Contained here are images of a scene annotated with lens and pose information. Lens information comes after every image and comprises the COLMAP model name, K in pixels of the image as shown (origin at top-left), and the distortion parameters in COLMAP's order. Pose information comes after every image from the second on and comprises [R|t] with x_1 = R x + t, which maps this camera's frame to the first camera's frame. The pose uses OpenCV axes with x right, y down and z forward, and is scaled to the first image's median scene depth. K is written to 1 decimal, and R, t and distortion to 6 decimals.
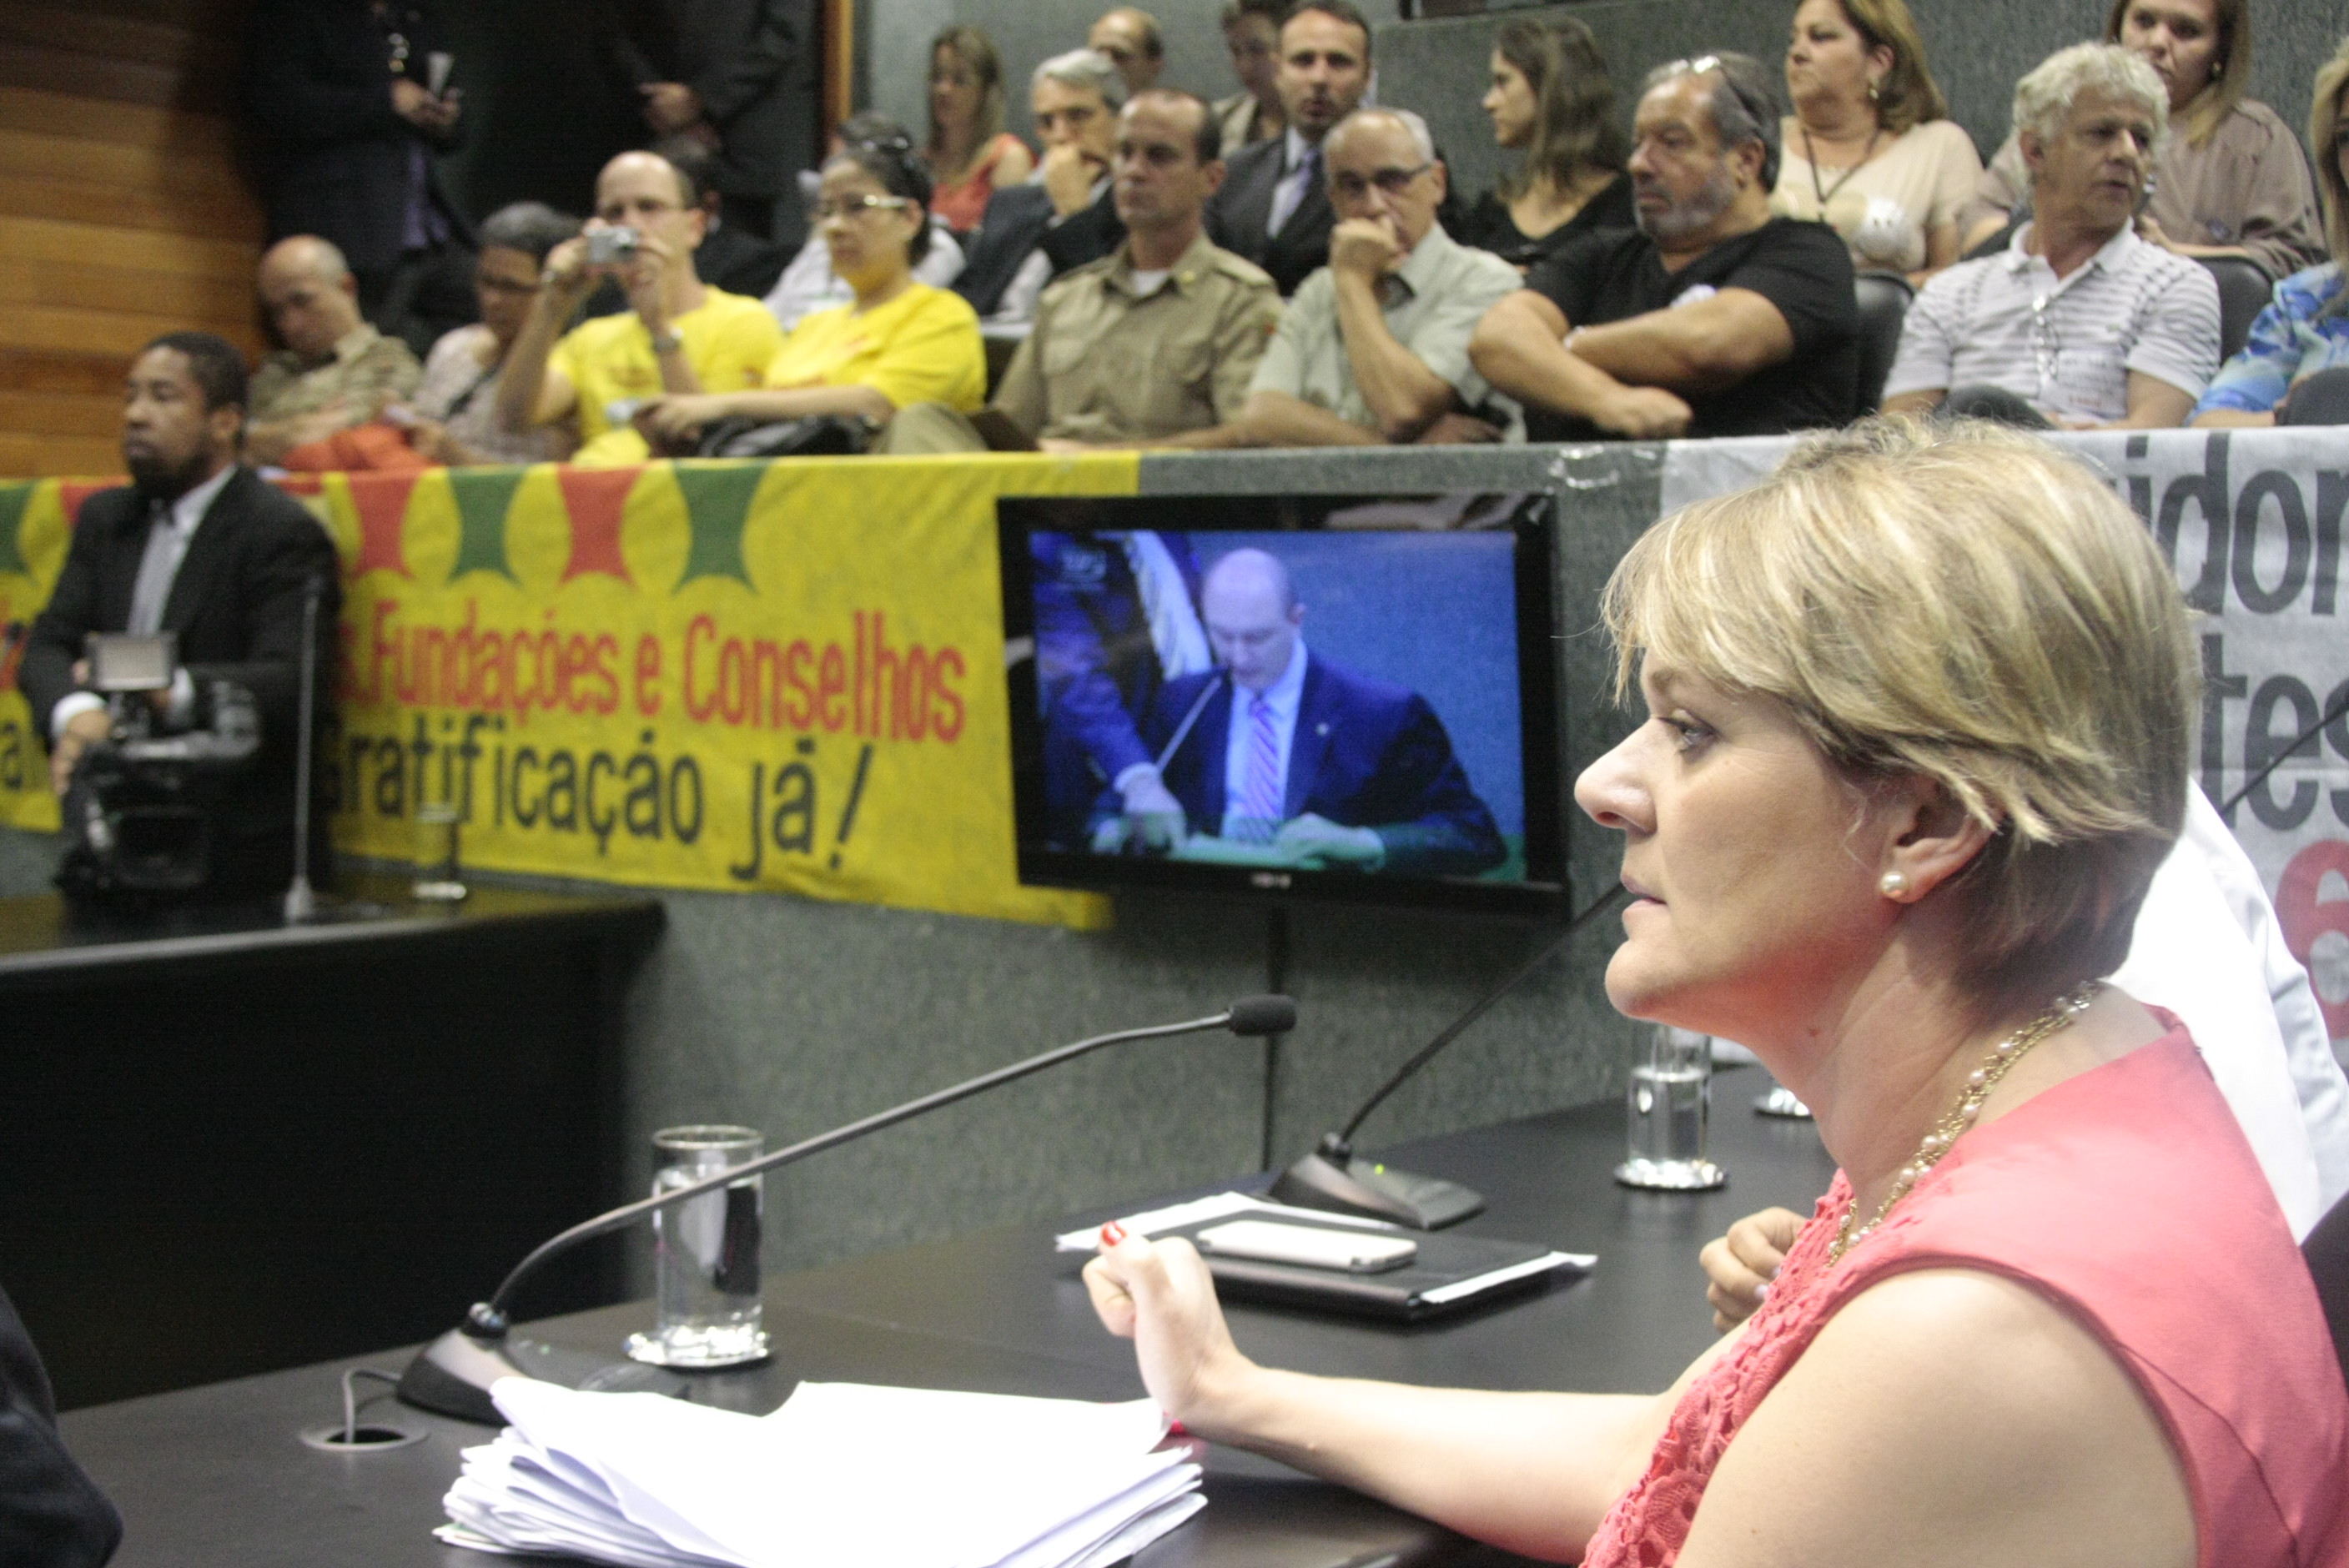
lens RADIAL K [[3212.9, 0, 1187.0], [0, 3212.9, 787.2], [0, 0, 1]] dist [-0.171171, 0.000000]
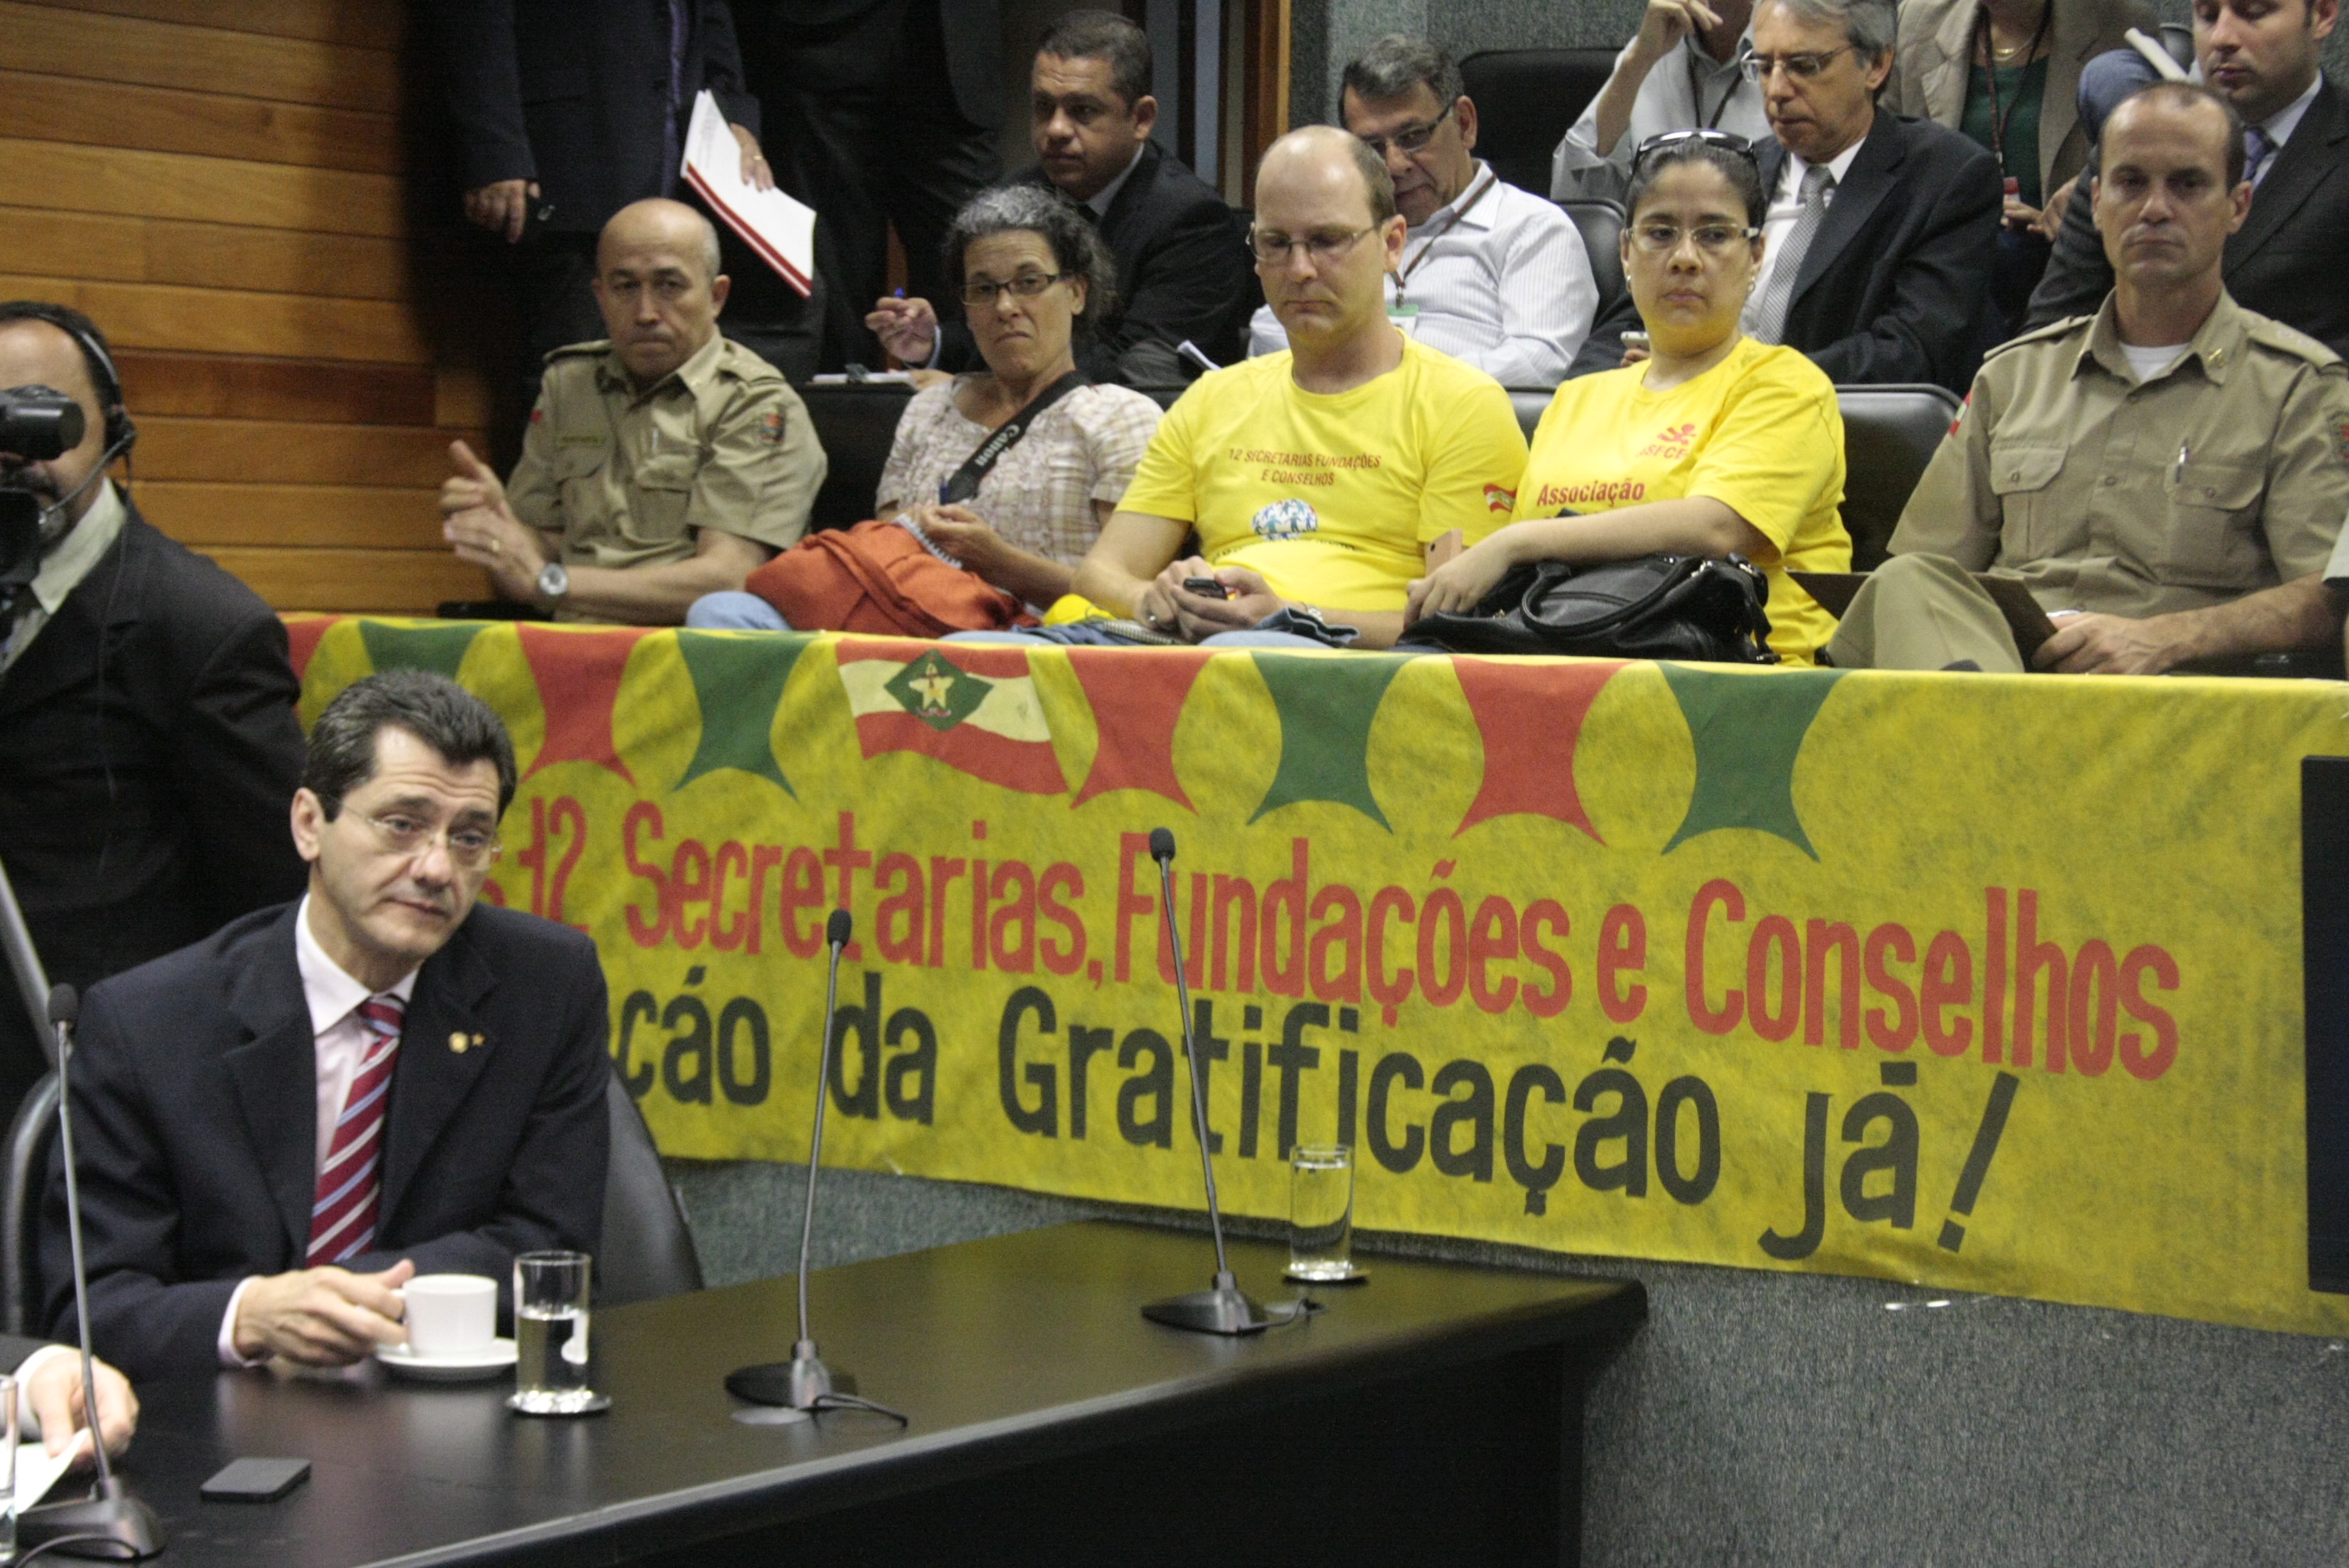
lens RADIAL K [[5308.7, 0, 1158.0], [0, 5308.7, 808.0], [0, 0, 1]] dist [0.050642, 0.000000]
pose [[0.999238, 0.000770, 0.039019, -0.320057], [-0.000582, 0.999988, -0.004844, -0.063979], [-0.039022, 0.004818, 0.999227, -0.173287]]
